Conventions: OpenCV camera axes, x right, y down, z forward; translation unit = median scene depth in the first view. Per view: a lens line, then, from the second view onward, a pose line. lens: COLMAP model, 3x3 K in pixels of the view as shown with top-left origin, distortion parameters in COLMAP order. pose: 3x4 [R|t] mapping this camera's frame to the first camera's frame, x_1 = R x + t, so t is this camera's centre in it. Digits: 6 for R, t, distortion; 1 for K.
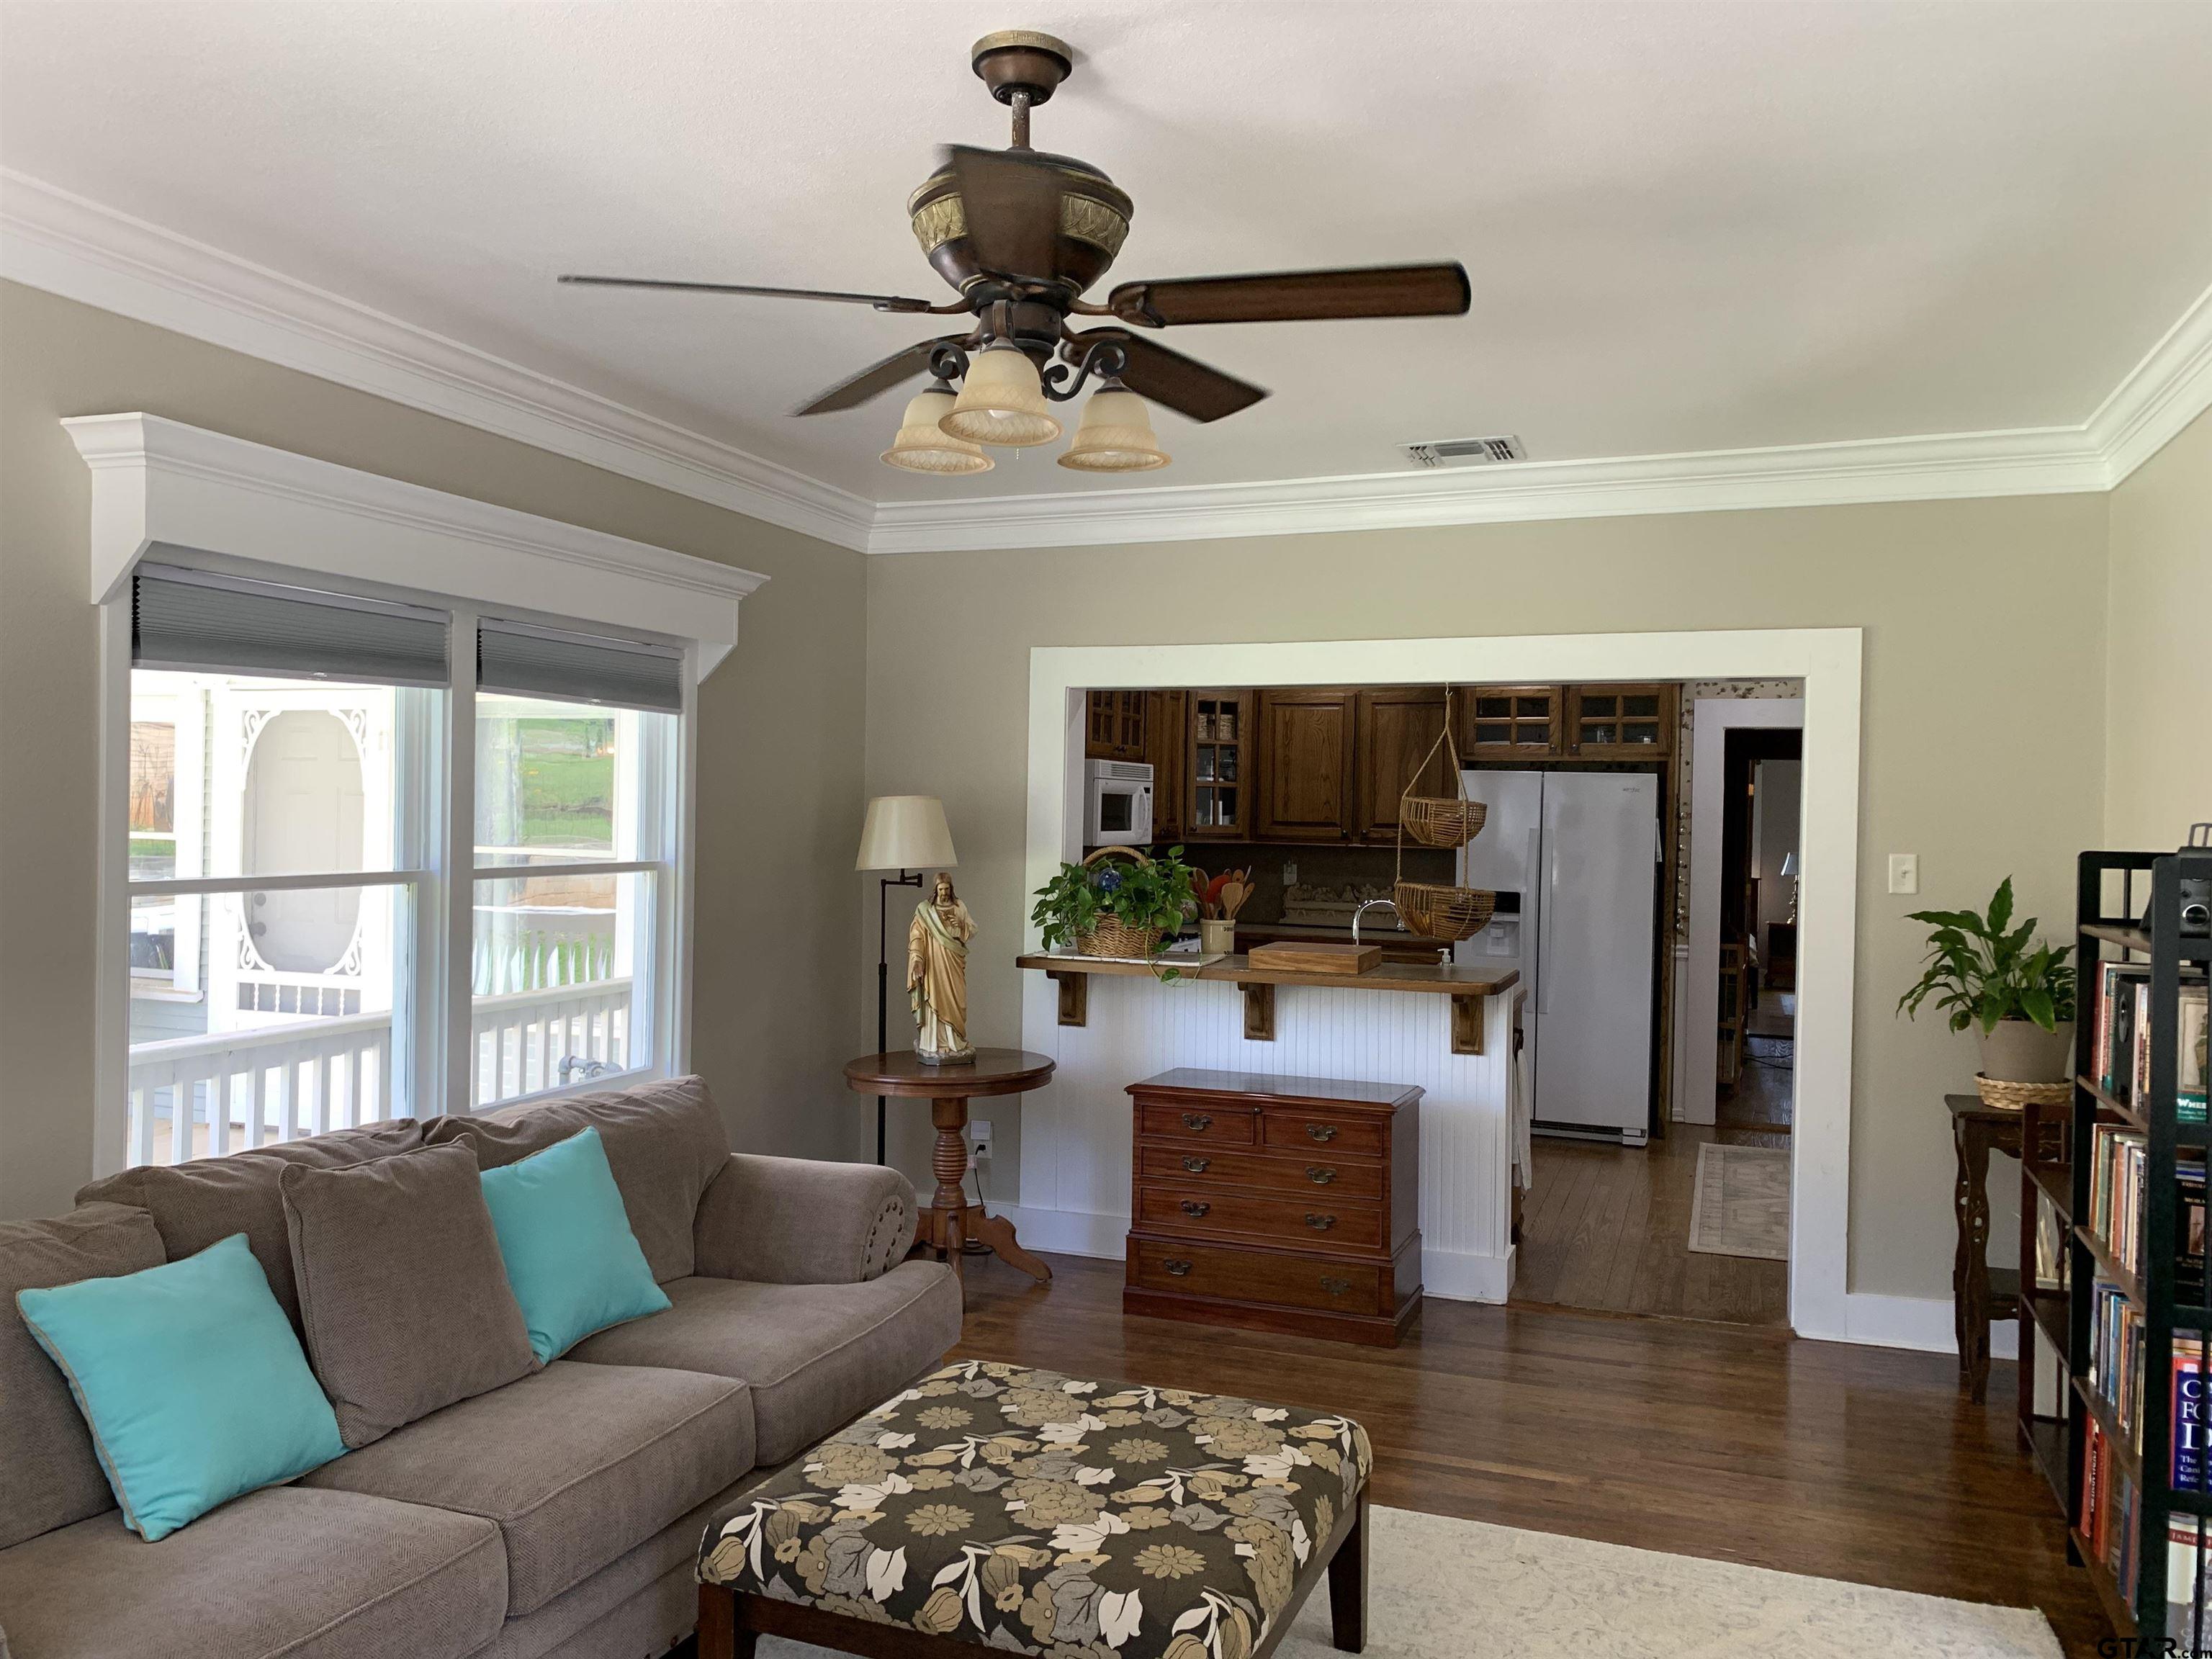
lens RADIAL K [[1658.7, 0, 1120.1], [0, 1658.7, 823.3], [0, 0, 1]] dist [0.086204, -0.124911]
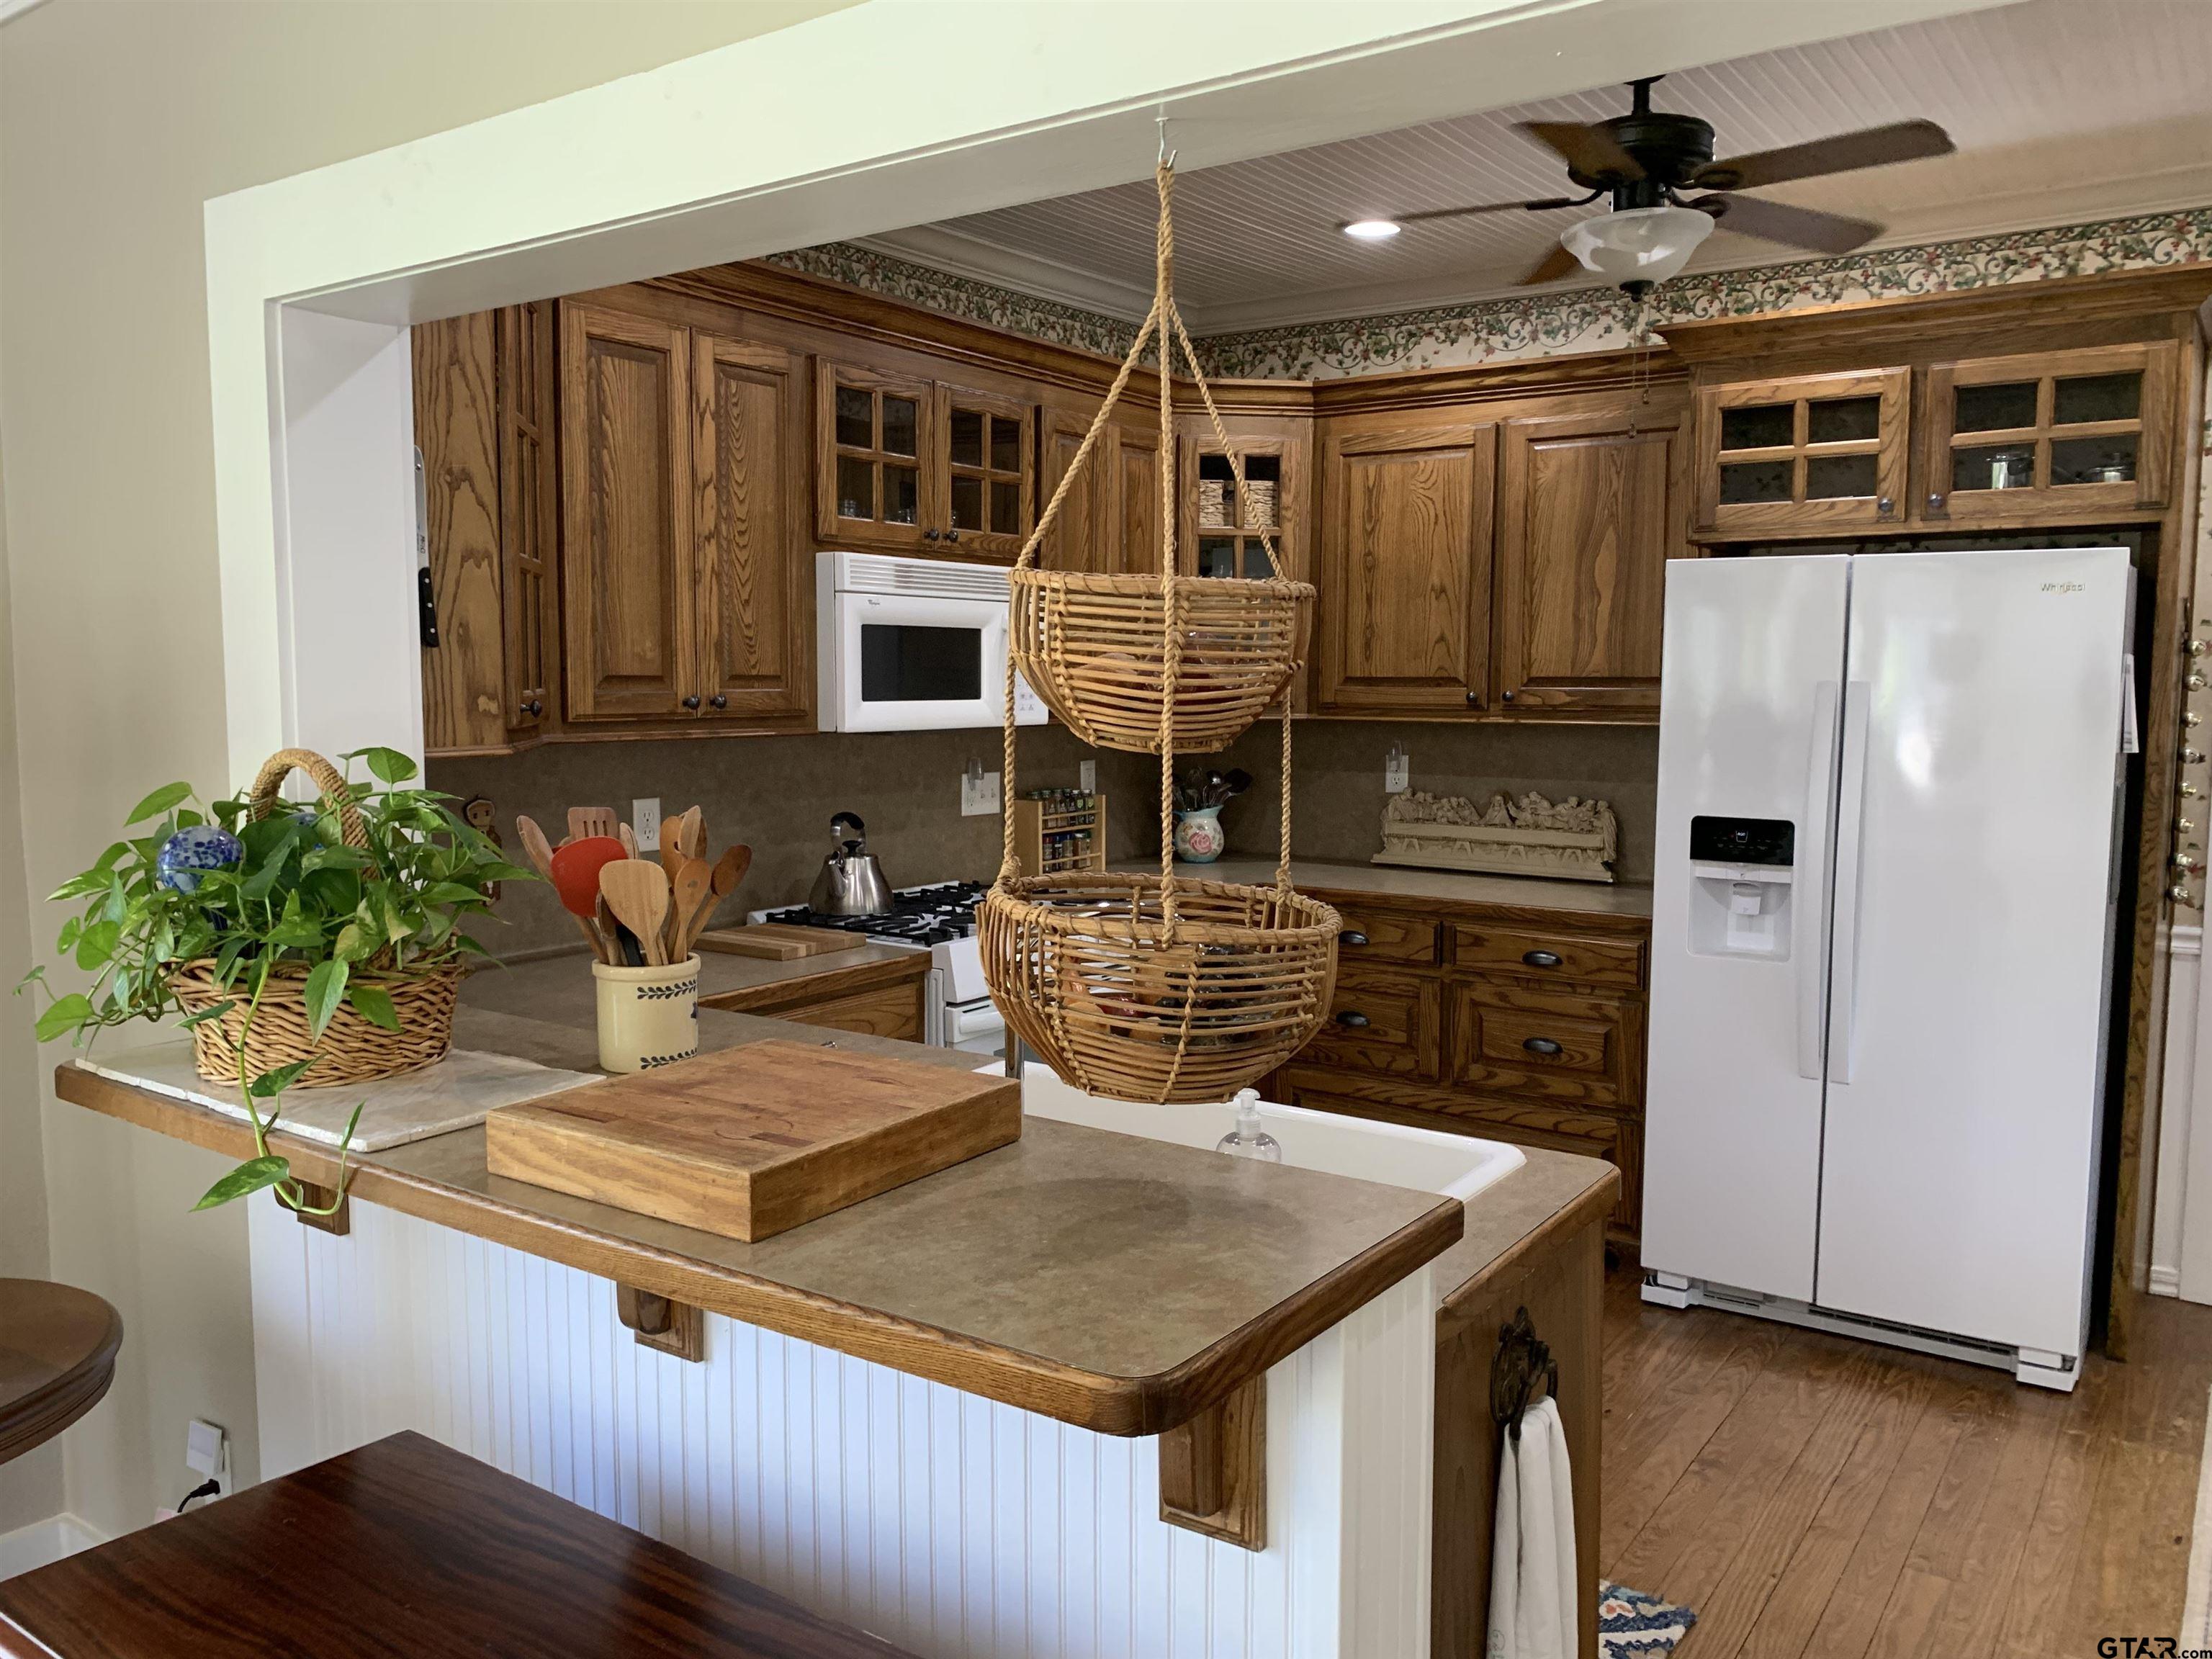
lens RADIAL K [[1697.5, 0, 1104.9], [0, 1697.5, 827.2], [0, 0, 1]] dist [0.002783, 0.007225]
pose [[0.968241, 0.005544, -0.249958, 0.166722], [0.014259, 0.996902, 0.077344, 0.003945], [0.249612, -0.078452, 0.965163, 0.481085]]
